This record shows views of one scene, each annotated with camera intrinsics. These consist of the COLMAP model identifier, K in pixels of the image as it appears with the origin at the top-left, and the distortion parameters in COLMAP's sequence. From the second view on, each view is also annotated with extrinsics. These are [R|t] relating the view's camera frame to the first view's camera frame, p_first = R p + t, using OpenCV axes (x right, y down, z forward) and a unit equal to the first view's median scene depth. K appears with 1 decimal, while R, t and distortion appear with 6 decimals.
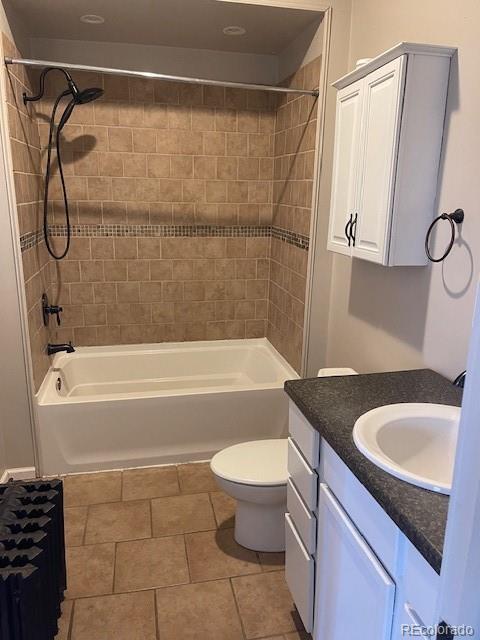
lens RADIAL K [[489.3, 0, 237.0], [0, 489.3, 322.6], [0, 0, 1]] dist [0.063915, -0.097226]
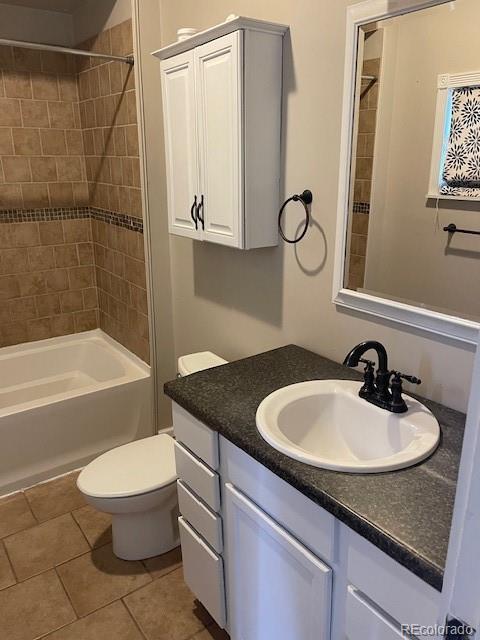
lens RADIAL K [[489.3, 0, 239.9], [0, 489.3, 322.1], [0, 0, 1]] dist [0.063915, -0.097226]
pose [[0.910449, -0.144285, 0.387639, -0.092350], [0.119773, 0.988999, 0.086809, -0.047718], [-0.395899, -0.032606, 0.917715, 0.074296]]
